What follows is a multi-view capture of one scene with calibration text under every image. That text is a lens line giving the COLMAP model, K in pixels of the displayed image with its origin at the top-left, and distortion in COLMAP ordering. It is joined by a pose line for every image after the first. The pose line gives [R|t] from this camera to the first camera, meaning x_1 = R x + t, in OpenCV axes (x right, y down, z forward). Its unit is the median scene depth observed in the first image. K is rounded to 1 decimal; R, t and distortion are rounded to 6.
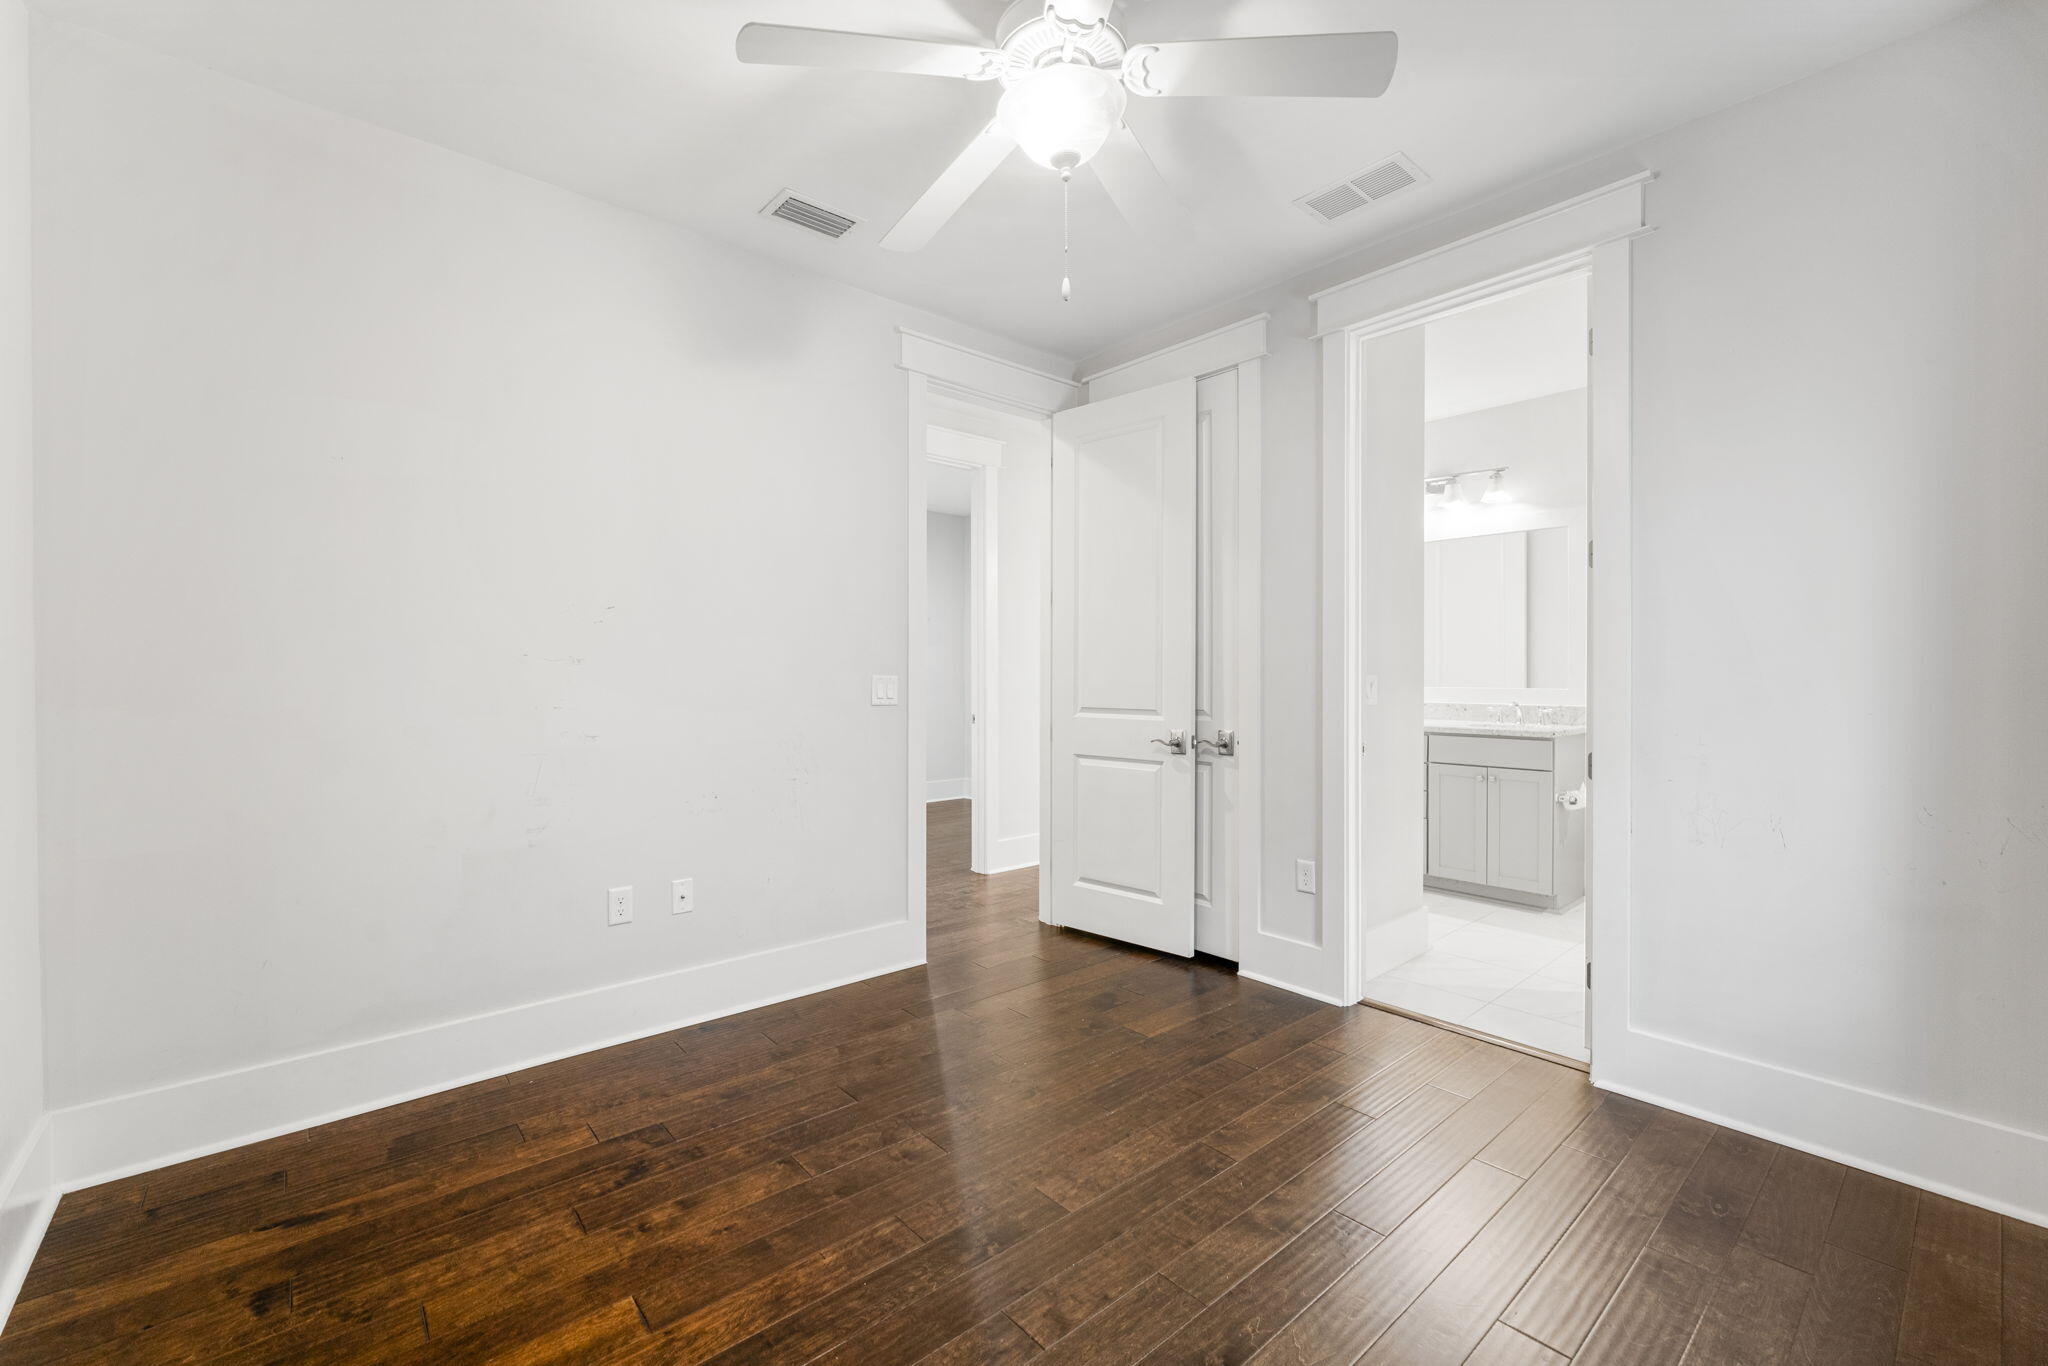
lens RADIAL K [[1081.9, 0, 1026.3], [0, 1081.9, 674.6], [0, 0, 1]] dist [-0.001151, -0.000059]
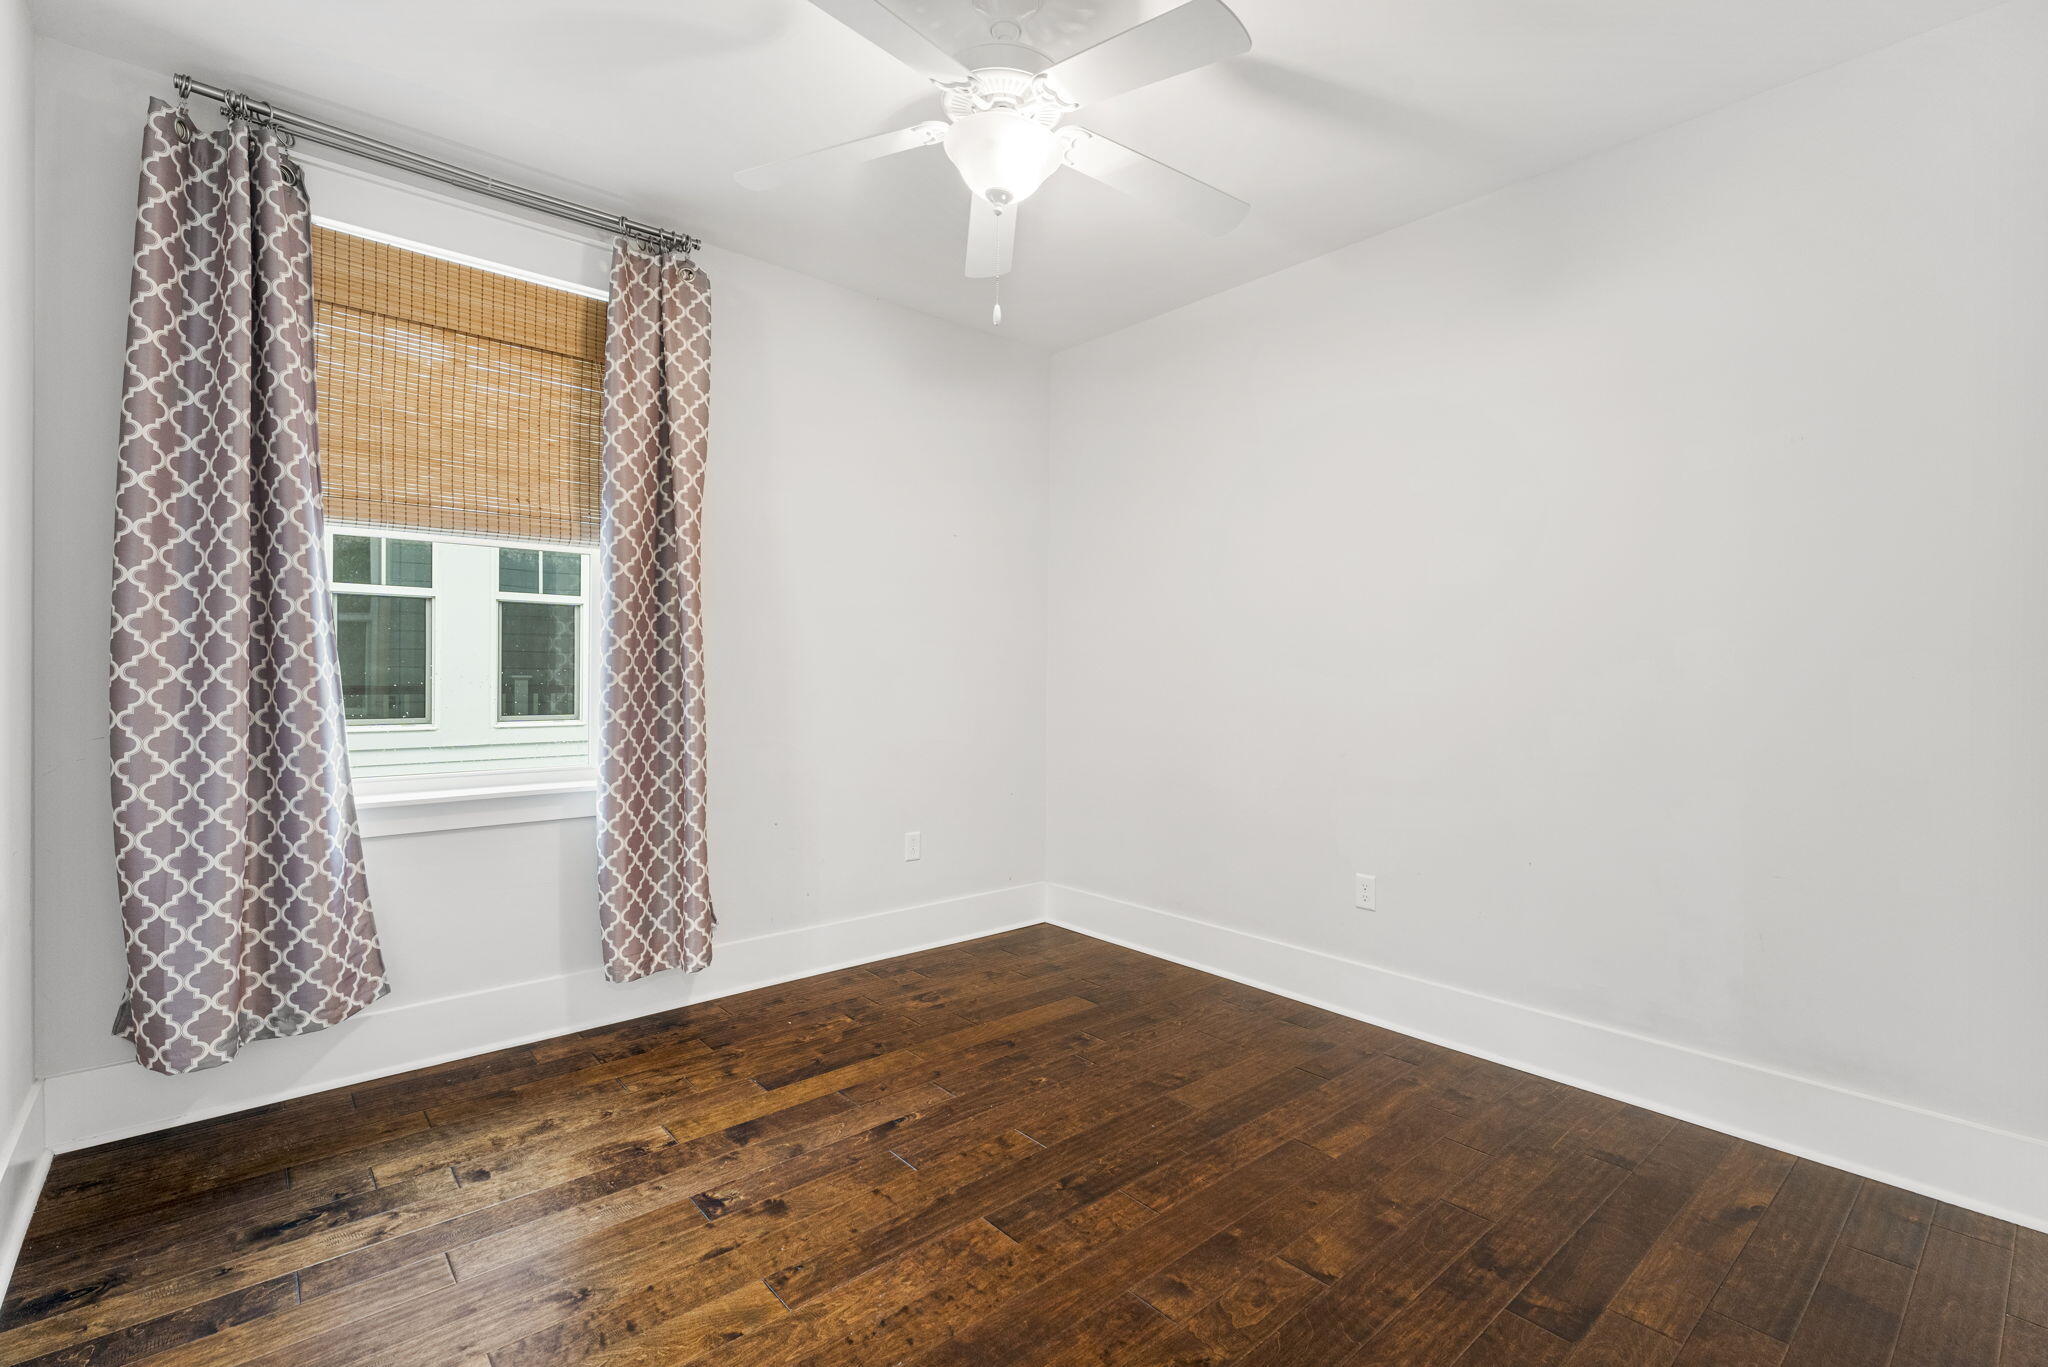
lens RADIAL K [[1081.9, 0, 1026.3], [0, 1081.9, 675.1], [0, 0, 1]] dist [-0.001151, -0.000059]
pose [[-0.999969, -0.007857, -0.000499, 0.005200], [-0.007860, 0.999947, 0.006600, -0.002579], [0.000447, 0.006604, -0.999978, 1.961476]]
